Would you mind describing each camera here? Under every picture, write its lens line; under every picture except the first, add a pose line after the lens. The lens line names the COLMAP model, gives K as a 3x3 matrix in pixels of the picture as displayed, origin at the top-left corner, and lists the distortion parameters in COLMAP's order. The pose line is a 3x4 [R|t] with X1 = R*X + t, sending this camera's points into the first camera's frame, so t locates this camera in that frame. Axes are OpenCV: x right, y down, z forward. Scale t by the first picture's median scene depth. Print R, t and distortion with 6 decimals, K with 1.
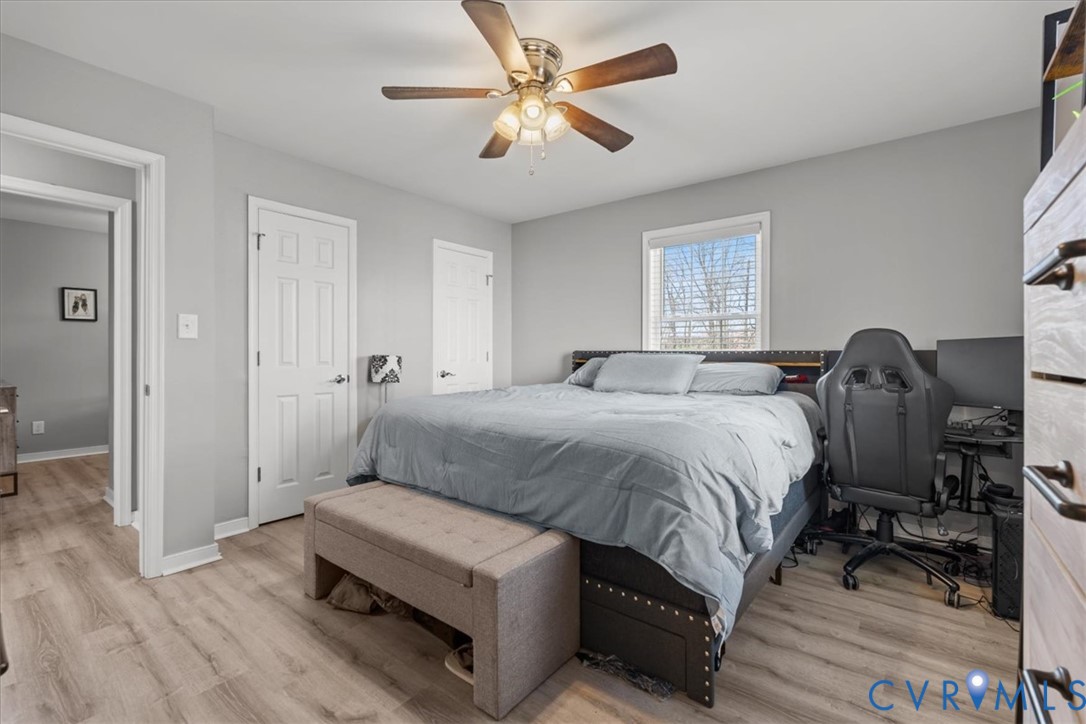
lens RADIAL K [[471.8, 0, 543.0], [0, 471.8, 362.0], [0, 0, 1]] dist [0.000200, 0.000042]
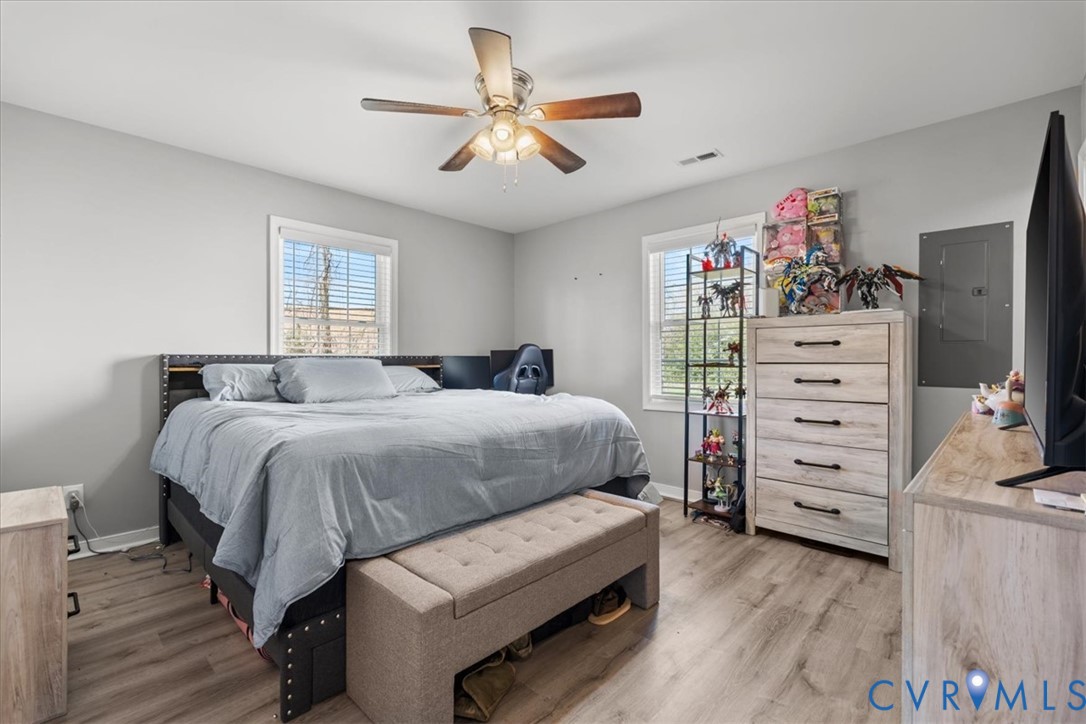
lens RADIAL K [[476.6, 0, 544.1], [0, 476.6, 364.8], [0, 0, 1]] dist [-0.000782, 0.000040]
pose [[0.086382, -0.011992, 0.996190, -1.107082], [0.016461, 0.999808, 0.010608, -0.012437], [-0.996126, 0.015482, 0.086562, 0.826646]]
